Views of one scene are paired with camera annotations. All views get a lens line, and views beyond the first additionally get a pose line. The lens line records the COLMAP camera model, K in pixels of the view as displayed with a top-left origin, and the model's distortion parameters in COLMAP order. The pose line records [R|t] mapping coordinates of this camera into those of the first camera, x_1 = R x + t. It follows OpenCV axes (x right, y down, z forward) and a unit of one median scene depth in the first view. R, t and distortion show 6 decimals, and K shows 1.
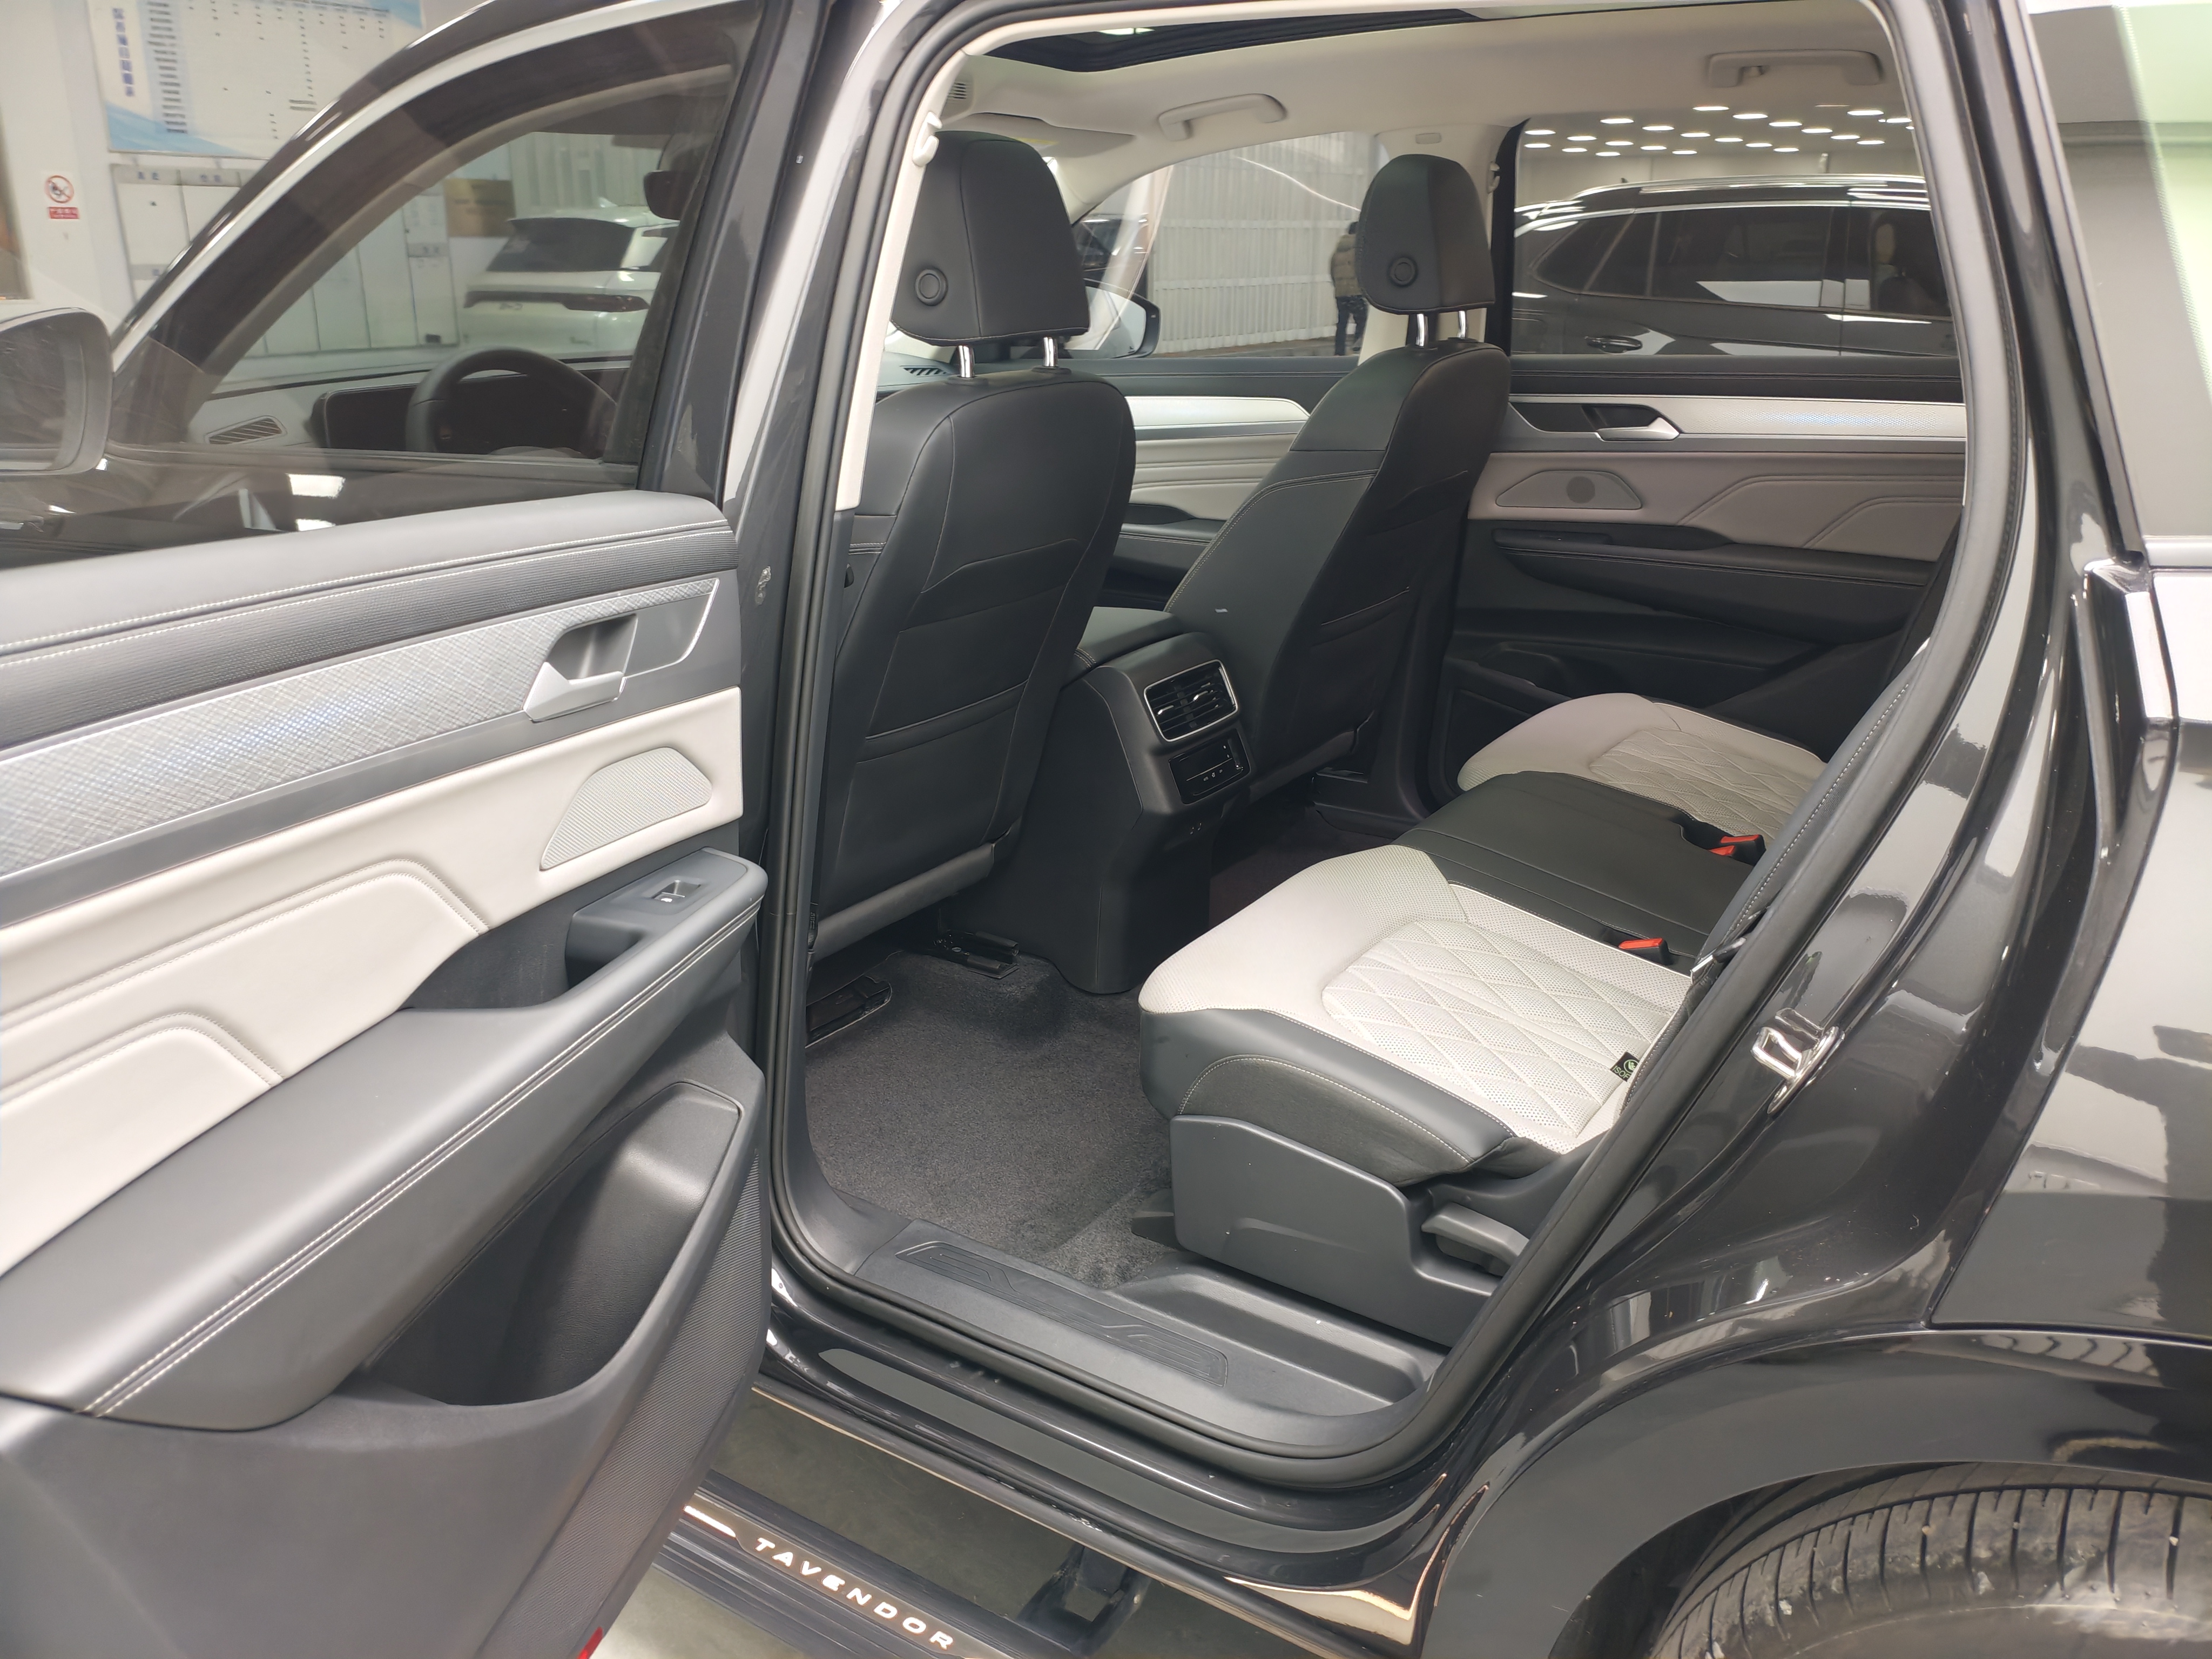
lens RADIAL K [[1637.8, 0, 1113.1], [0, 1637.8, 881.4], [0, 0, 1]] dist [0.008057, -0.034146]
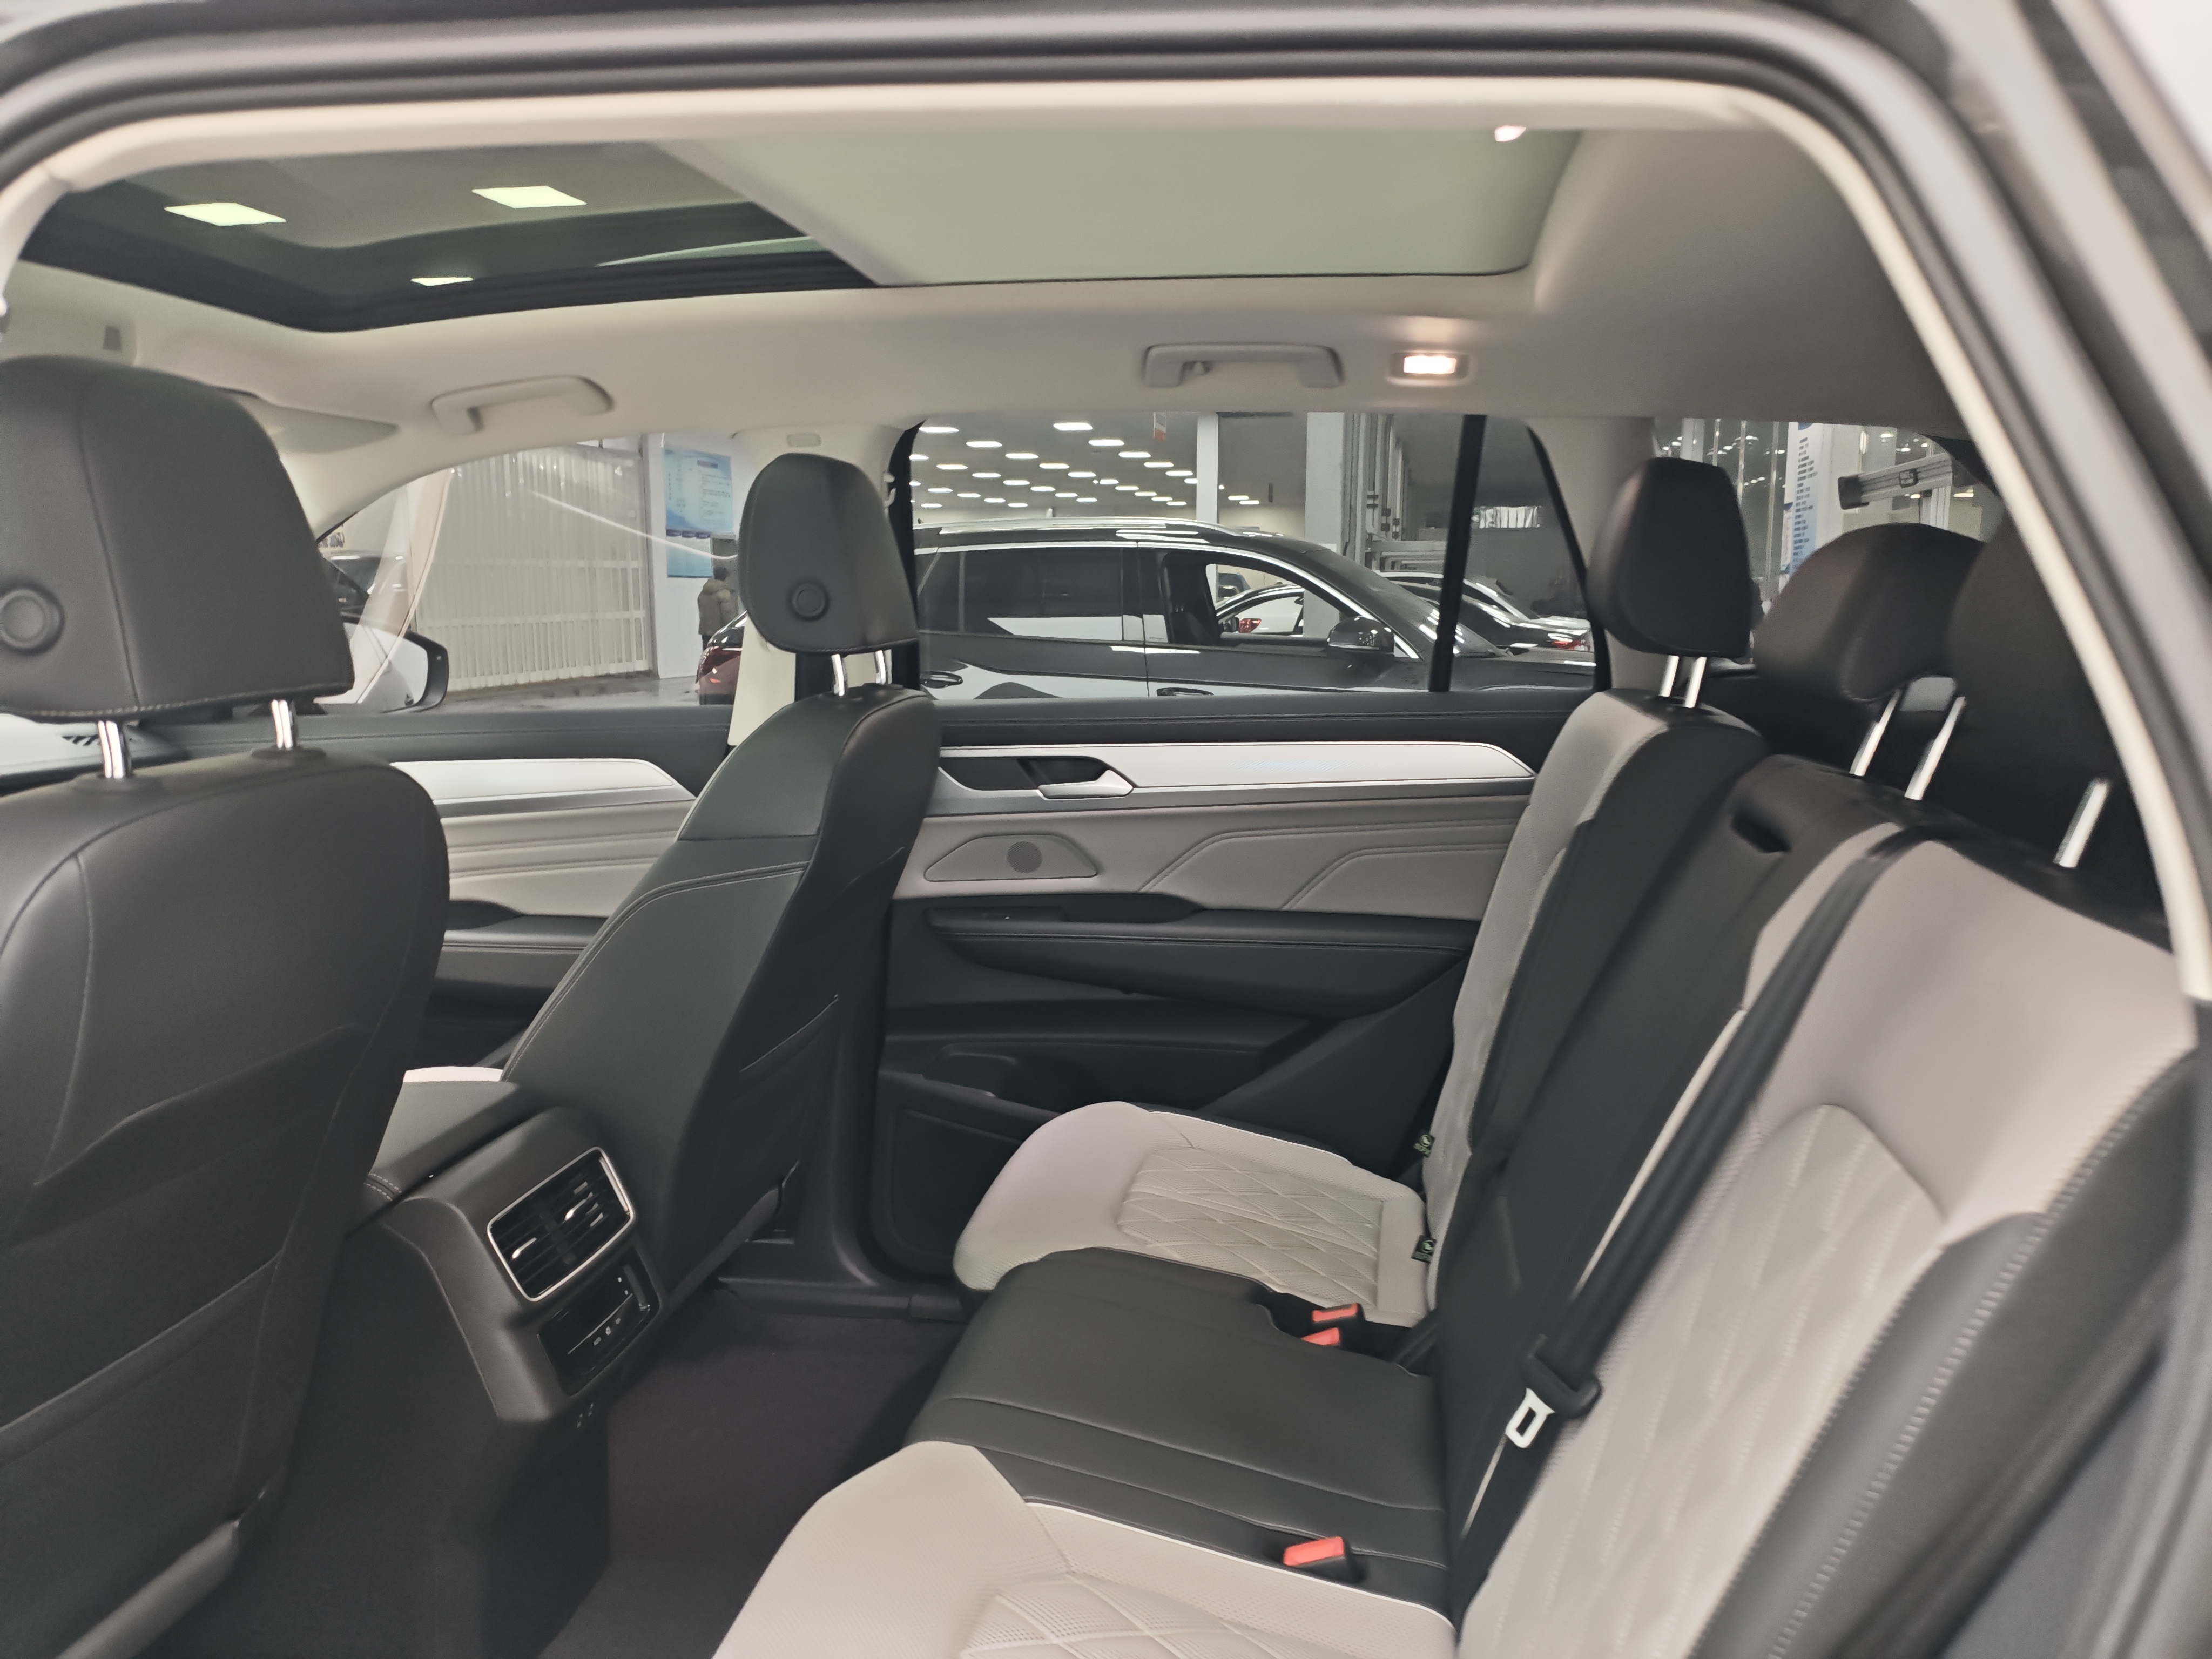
lens RADIAL K [[1678.5, 0, 1071.7], [0, 1678.5, 907.7], [0, 0, 1]] dist [0.116862, -0.192885]
pose [[0.926777, -0.068027, 0.369400, -0.005191], [0.133868, 0.978703, -0.155626, -0.087785], [-0.350946, 0.193682, 0.916146, 0.247029]]
